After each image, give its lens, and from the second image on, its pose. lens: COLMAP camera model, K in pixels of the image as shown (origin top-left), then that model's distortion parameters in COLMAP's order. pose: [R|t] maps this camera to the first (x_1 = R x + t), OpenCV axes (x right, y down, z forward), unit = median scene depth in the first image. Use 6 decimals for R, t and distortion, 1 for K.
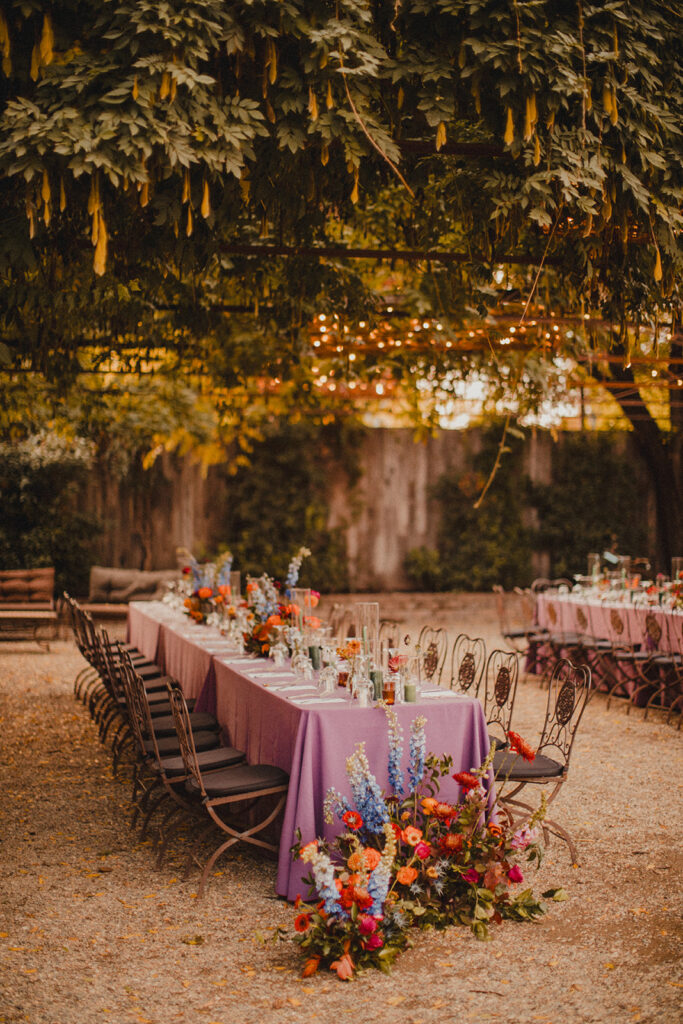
lens RADIAL K [[1487.0, 0, 339.7], [0, 1487.0, 495.8], [0, 0, 1]] dist [-0.196578, 0.602283]
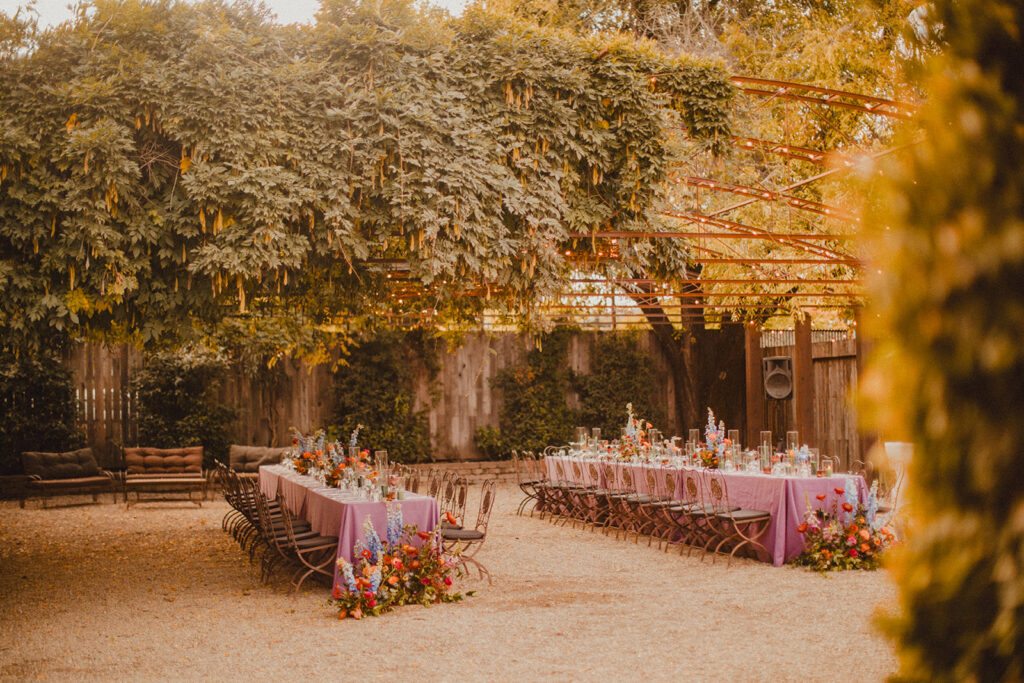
lens RADIAL K [[1487.0, 0, 512.0], [0, 1487.0, 341.5], [0, 0, 1]] dist [-0.196578, 0.602283]
pose [[0.999463, -0.017790, 0.027527, 0.137391], [0.018461, 0.999534, -0.024328, -0.020198], [-0.027082, 0.024823, 0.999325, -0.927001]]
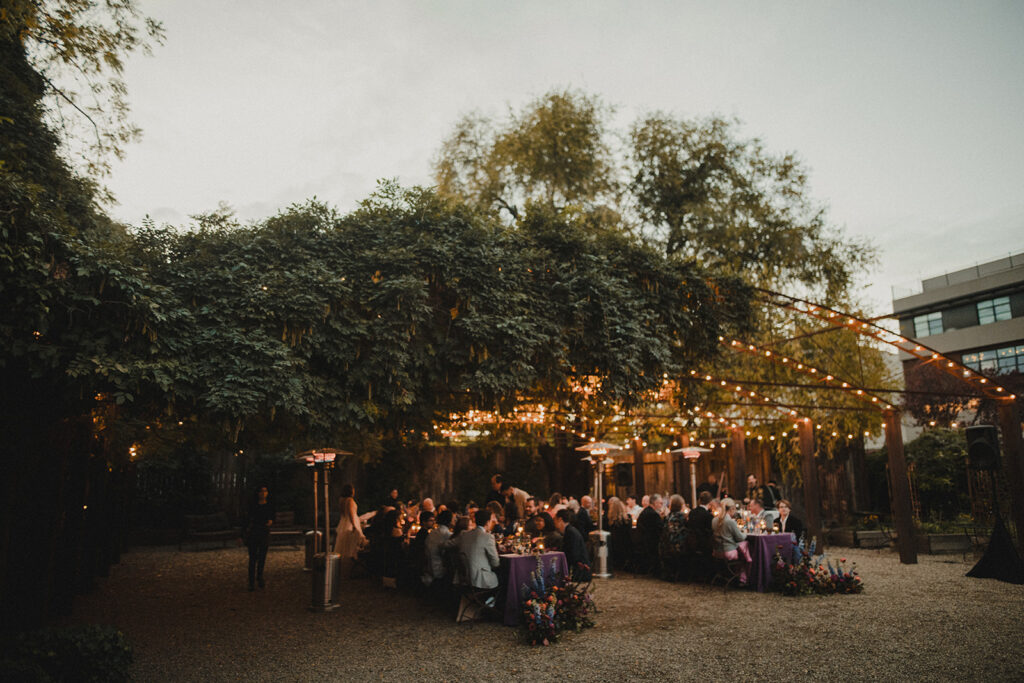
lens RADIAL K [[713.2, 0, 511.6], [0, 713.2, 352.1], [0, 0, 1]] dist [-0.005641, -0.001436]
pose [[0.977129, 0.028210, 0.210768, -0.300126], [0.007077, 0.986298, -0.164821, -0.021577], [-0.212530, 0.162543, 0.963541, -0.383107]]
